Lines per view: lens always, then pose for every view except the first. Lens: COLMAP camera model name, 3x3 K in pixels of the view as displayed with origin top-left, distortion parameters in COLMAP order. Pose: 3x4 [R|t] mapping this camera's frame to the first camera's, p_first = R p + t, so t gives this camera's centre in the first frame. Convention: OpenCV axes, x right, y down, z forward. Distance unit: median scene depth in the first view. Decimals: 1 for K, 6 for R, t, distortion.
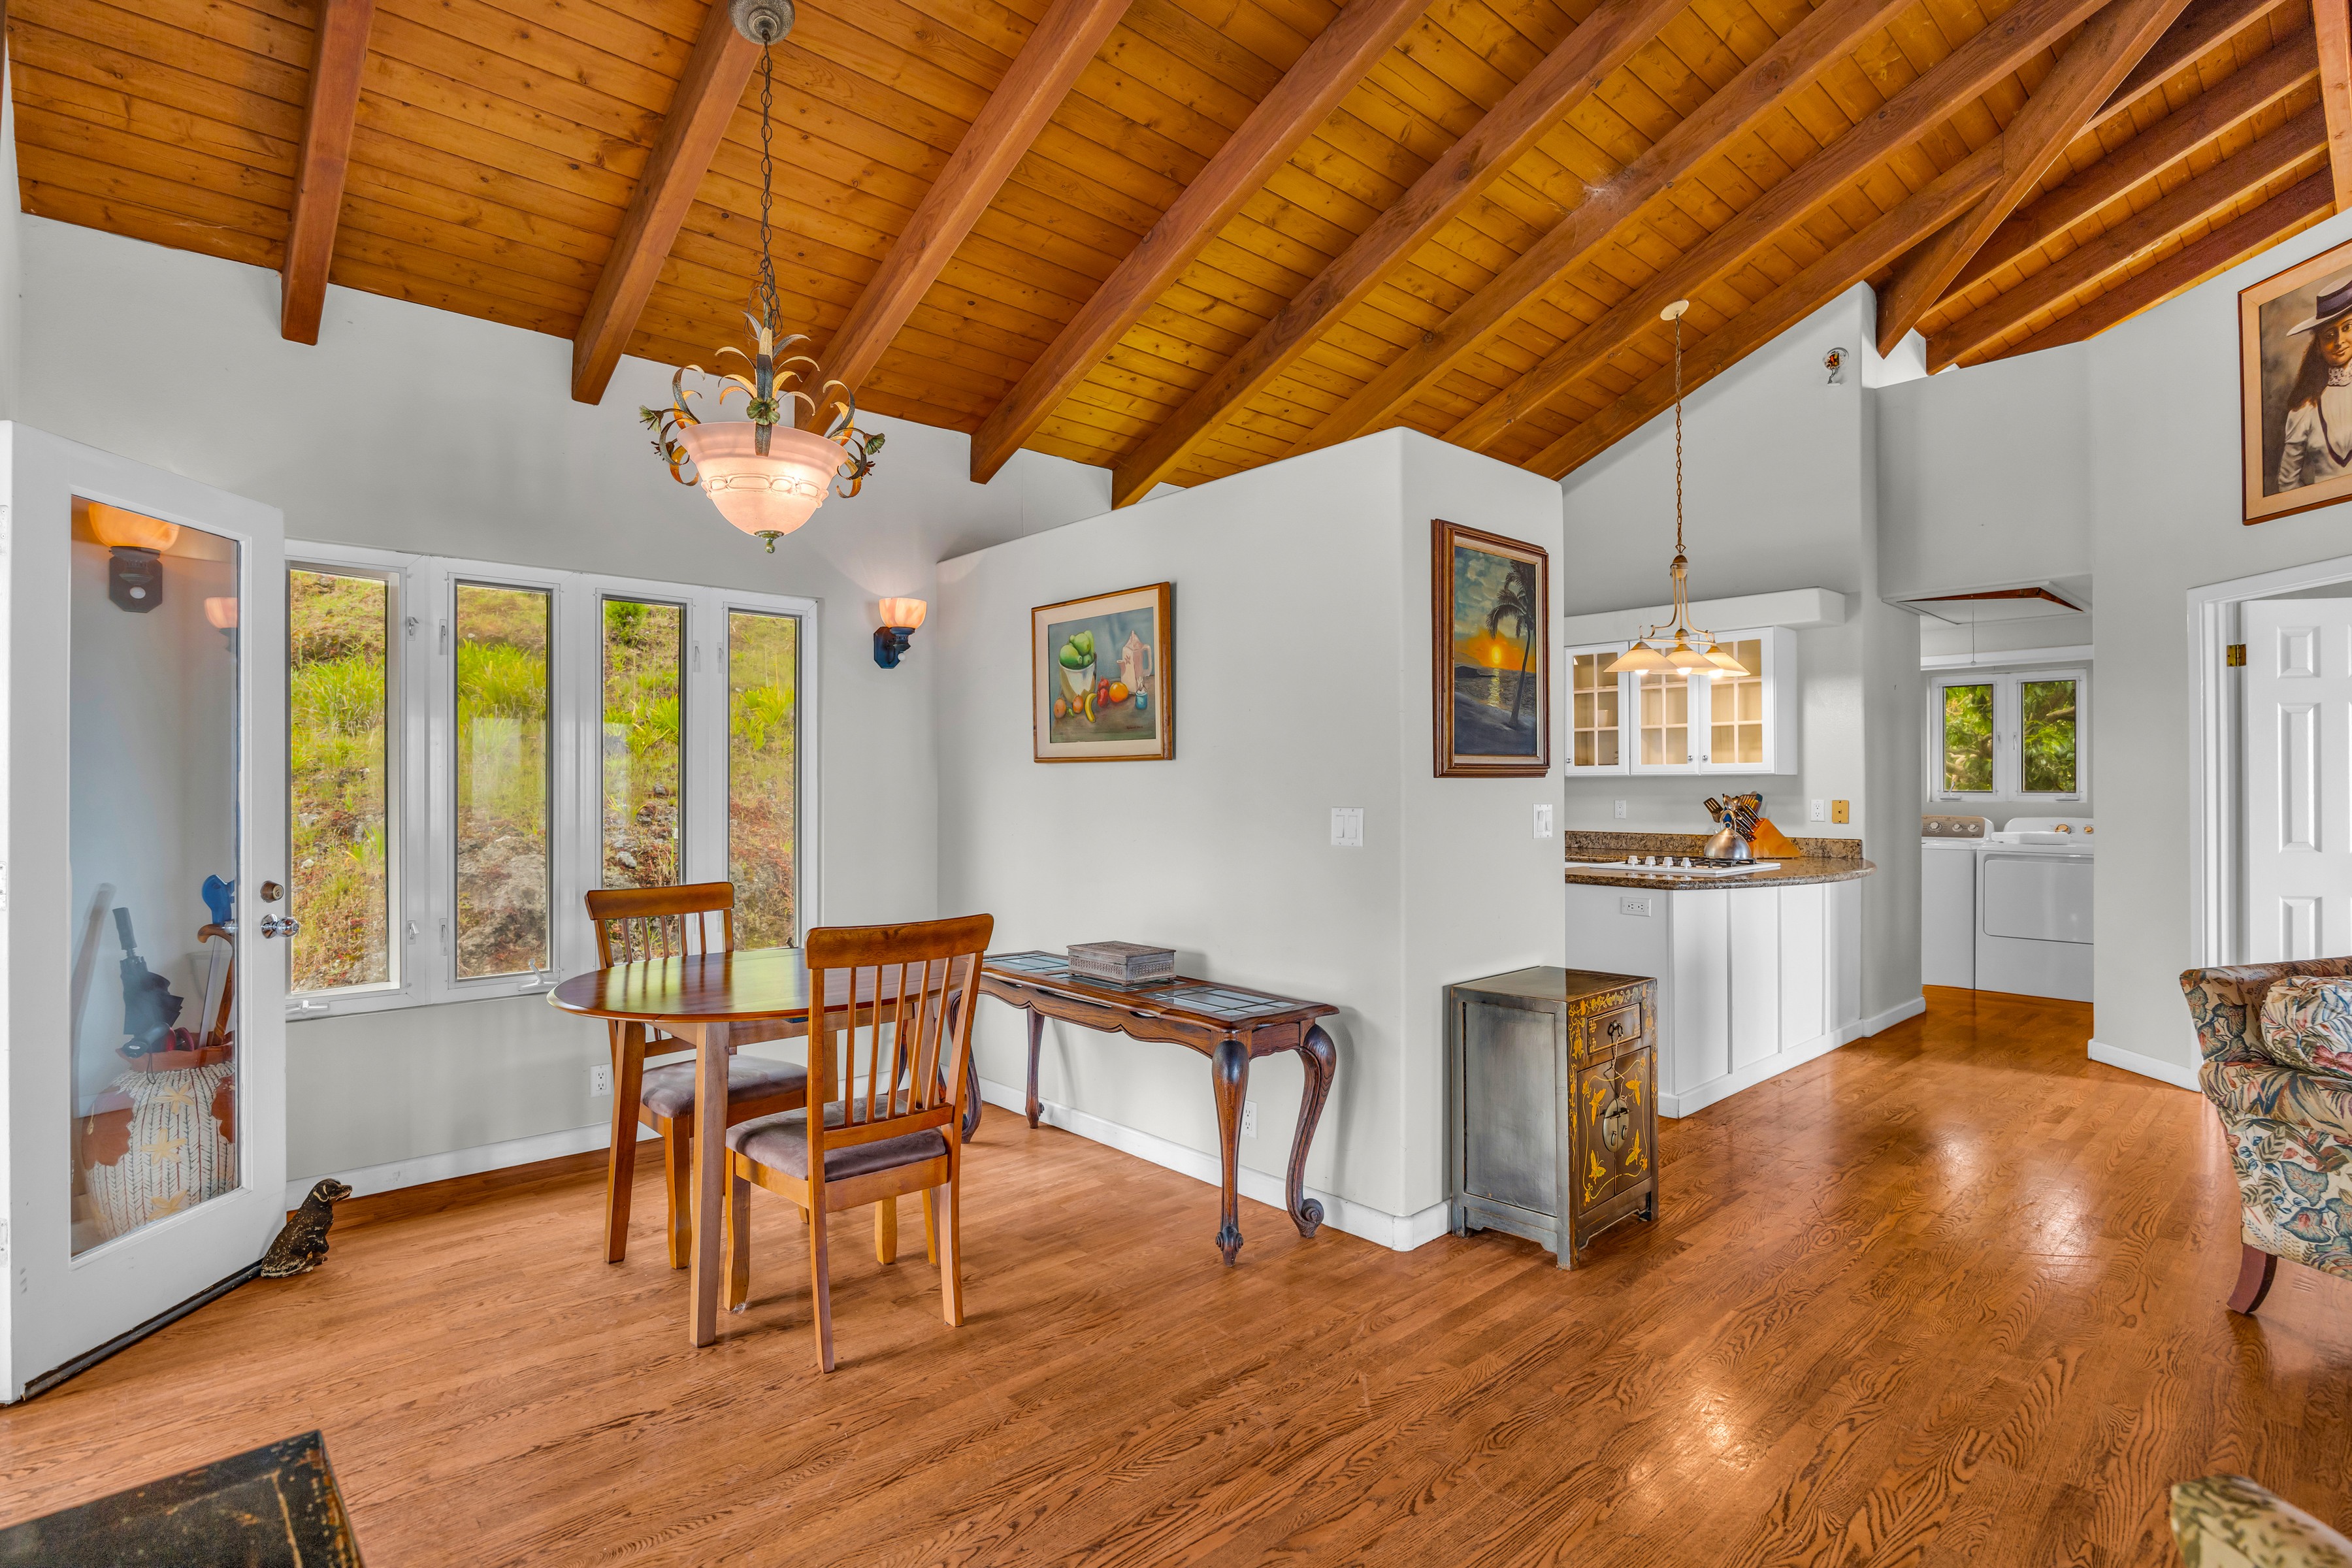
lens RADIAL K [[1130.1, 0, 1163.7], [0, 1130.1, 787.9], [0, 0, 1]] dist [-0.016294, 0.000666]
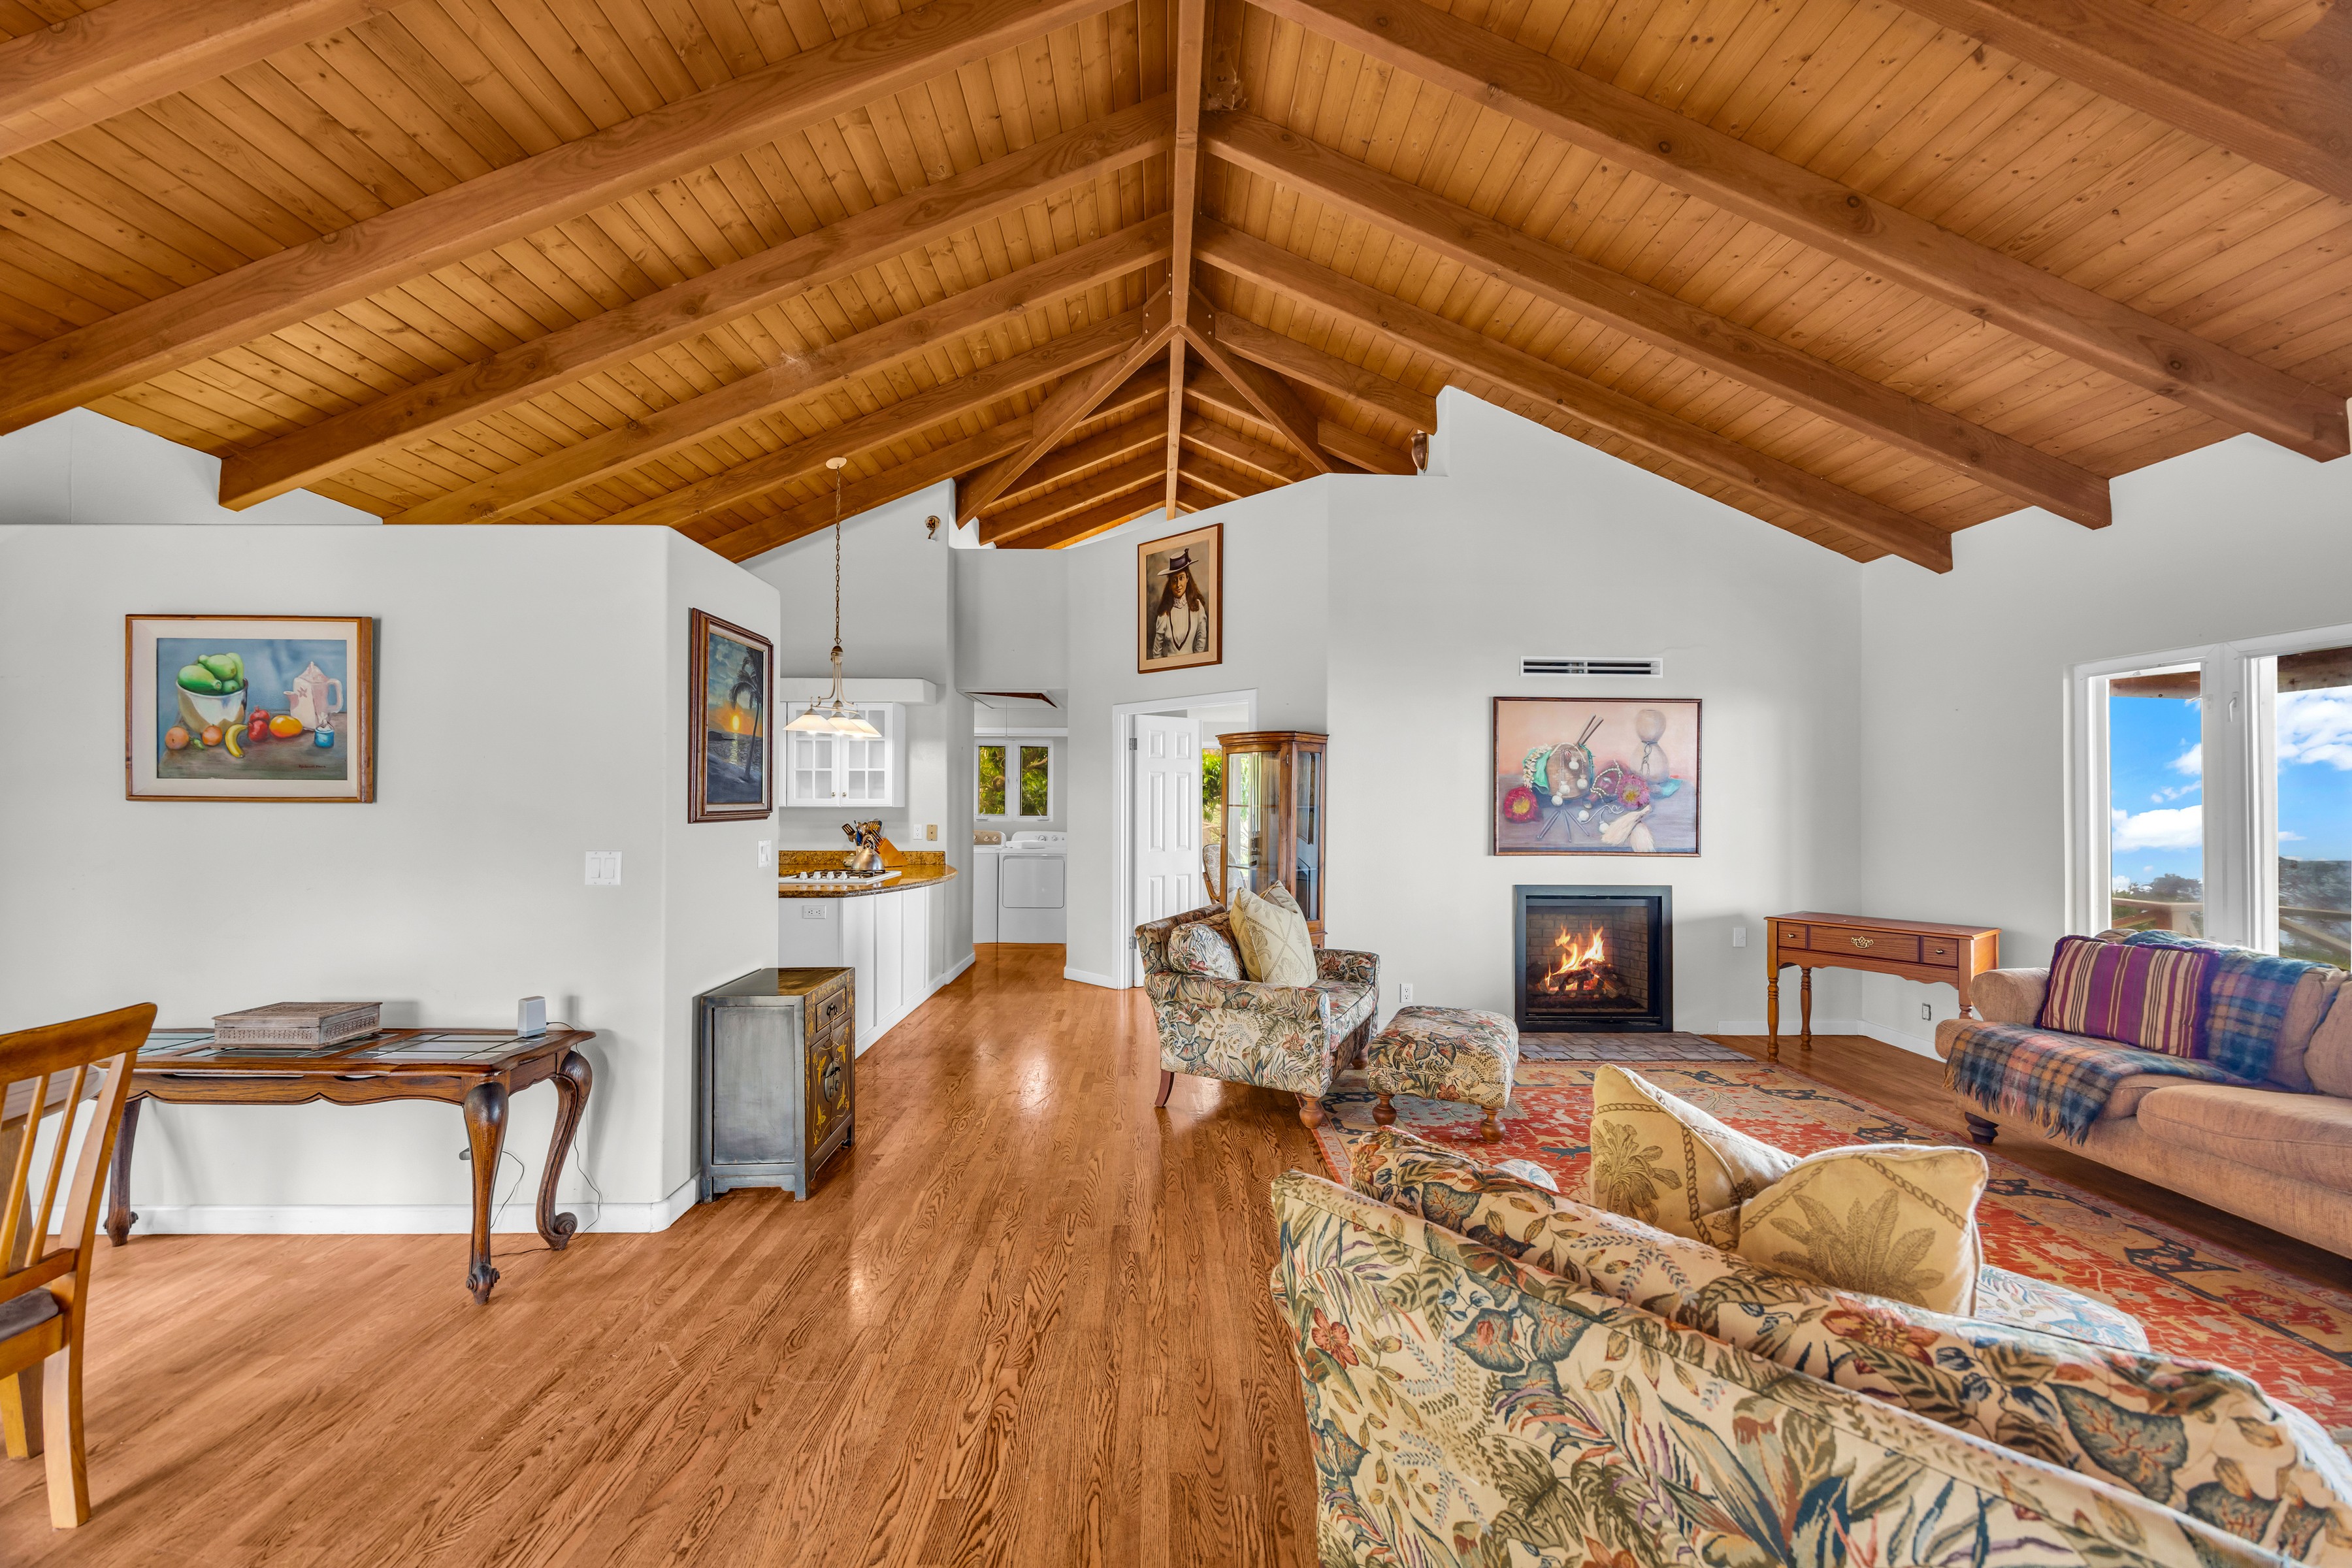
lens RADIAL K [[902.3, 0, 1170.3], [0, 902.3, 790.6], [0, 0, 1]] dist [-0.002236, -0.000365]
pose [[0.656800, 0.013800, 0.753939, -0.111683], [-0.004771, 0.999889, -0.014146, -0.025060], [-0.754050, 0.005695, 0.656793, -0.009769]]
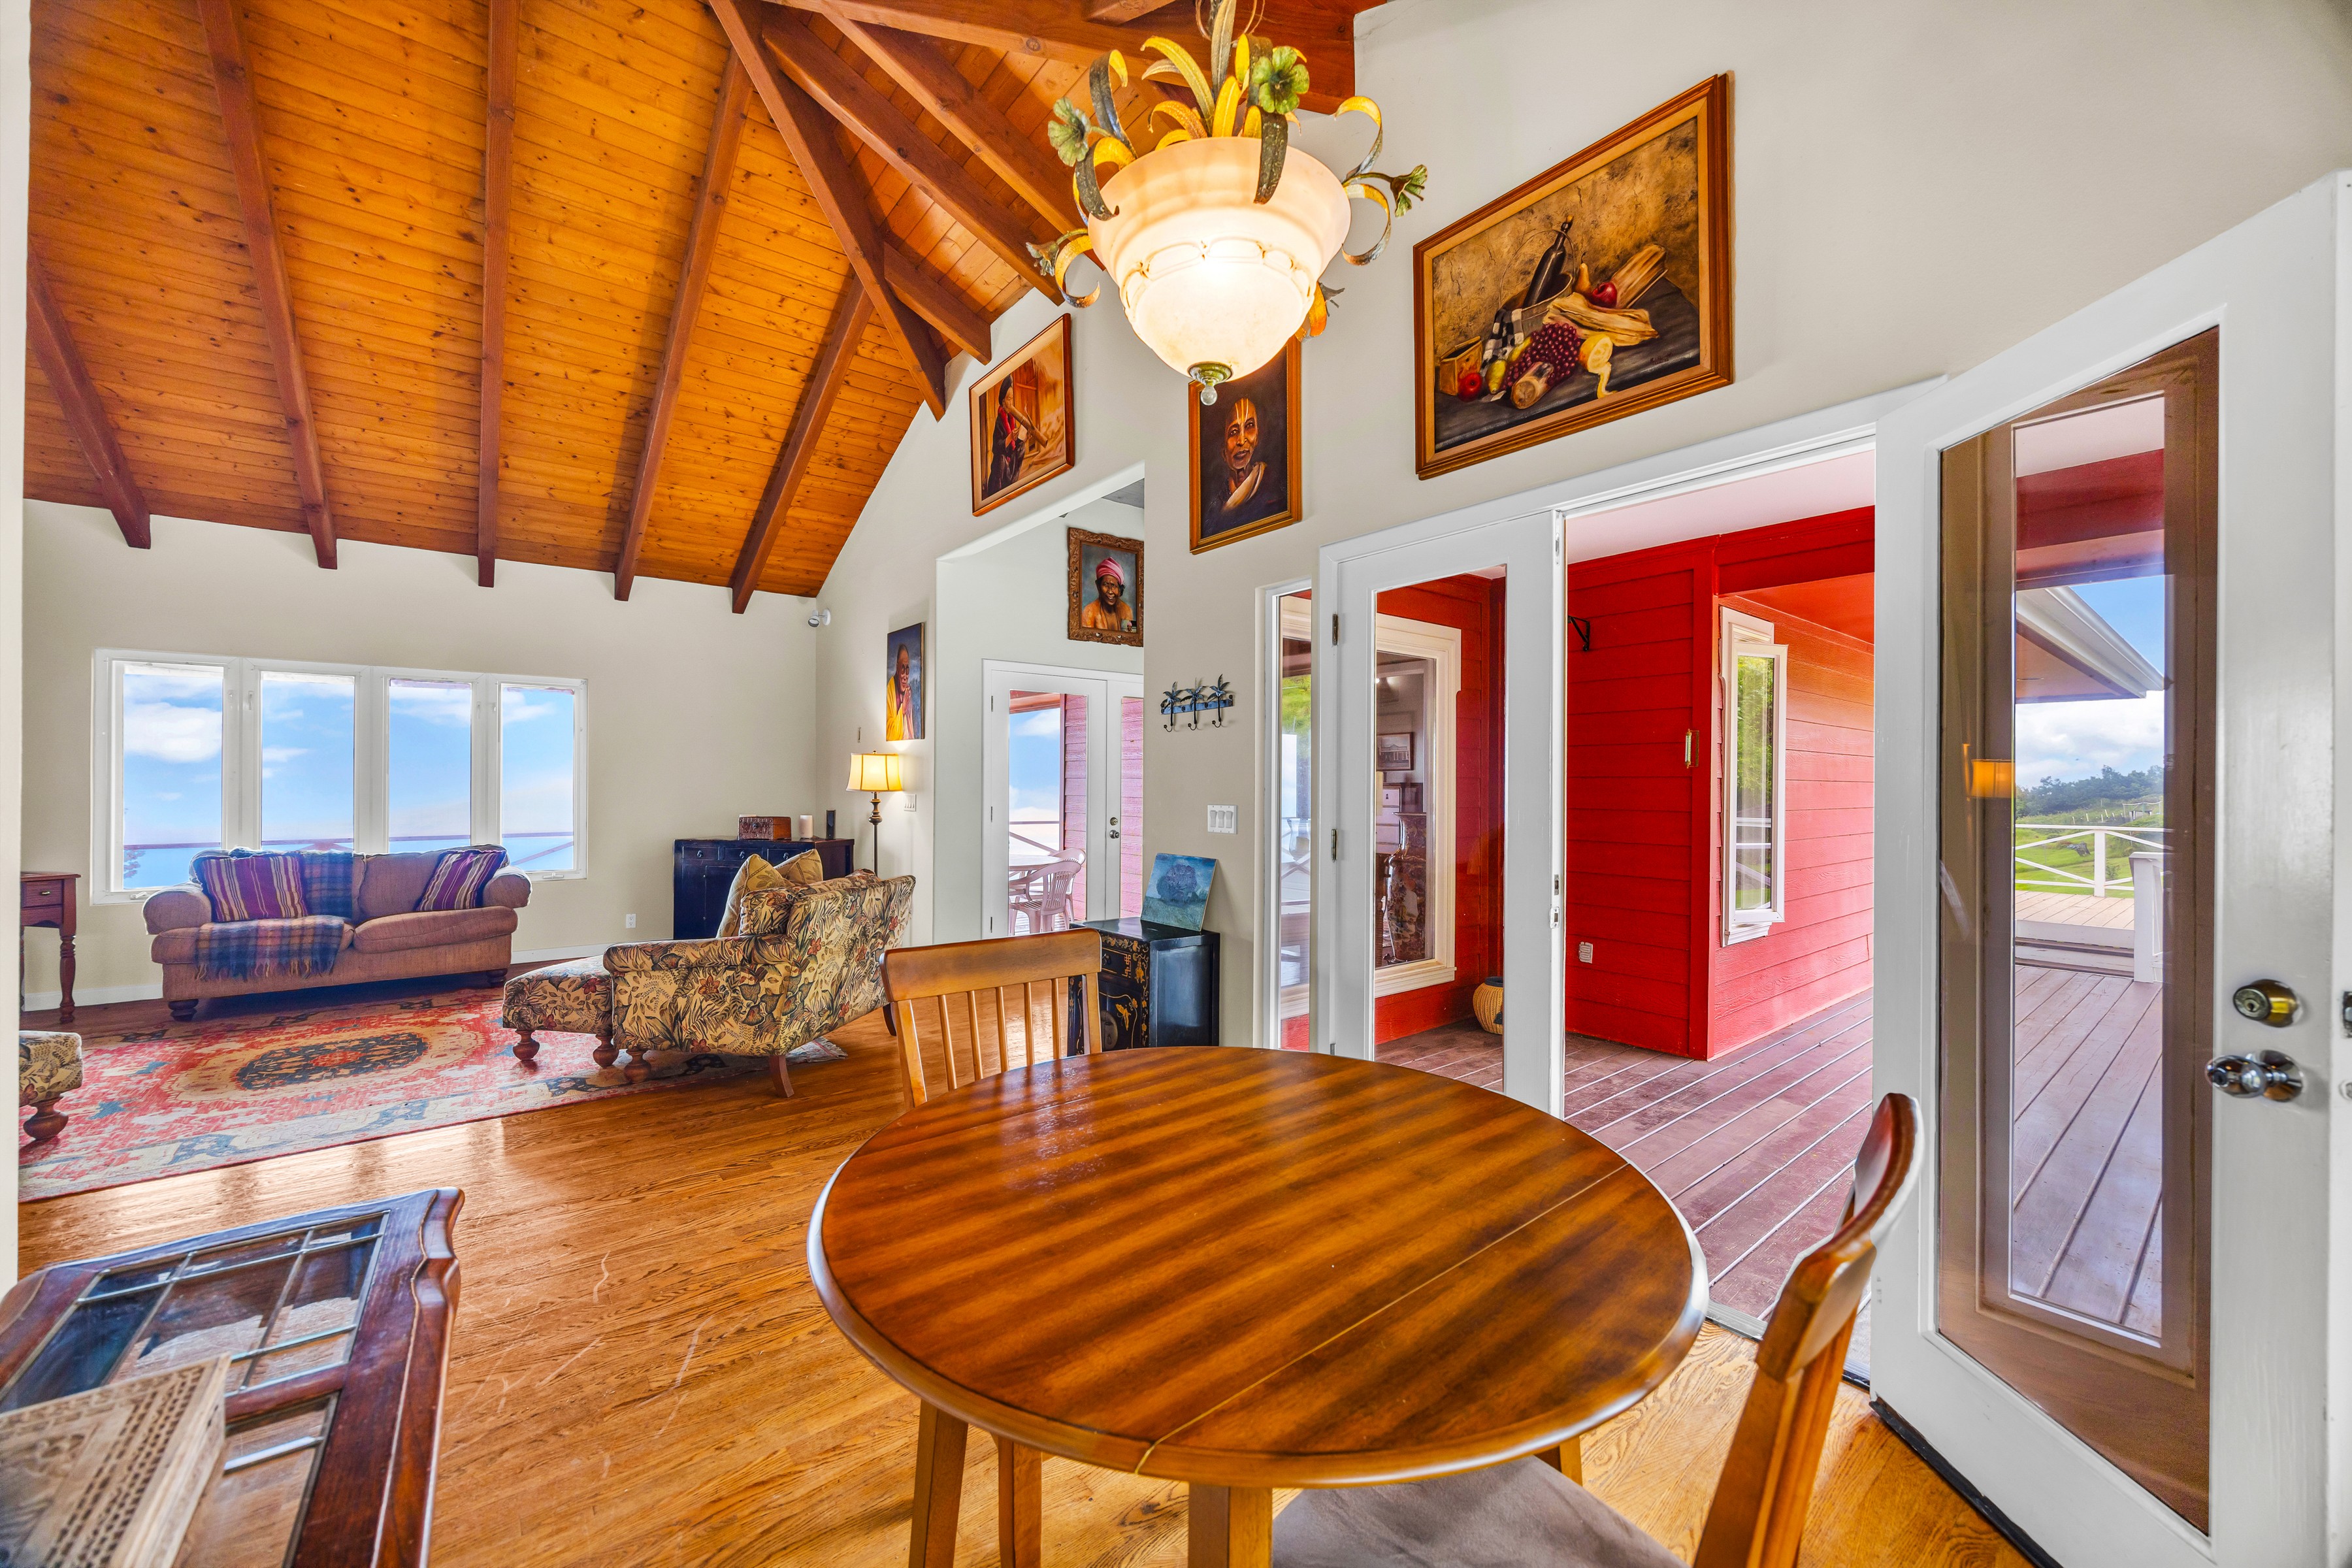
lens RADIAL K [[902.3, 0, 1170.9], [0, 902.3, 781.2], [0, 0, 1]] dist [-0.002236, -0.000365]
pose [[-0.997768, -0.000615, 0.066773, -0.247245], [-0.000989, 0.999984, -0.005561, 0.003321], [-0.066768, -0.005614, -0.997753, 1.037634]]
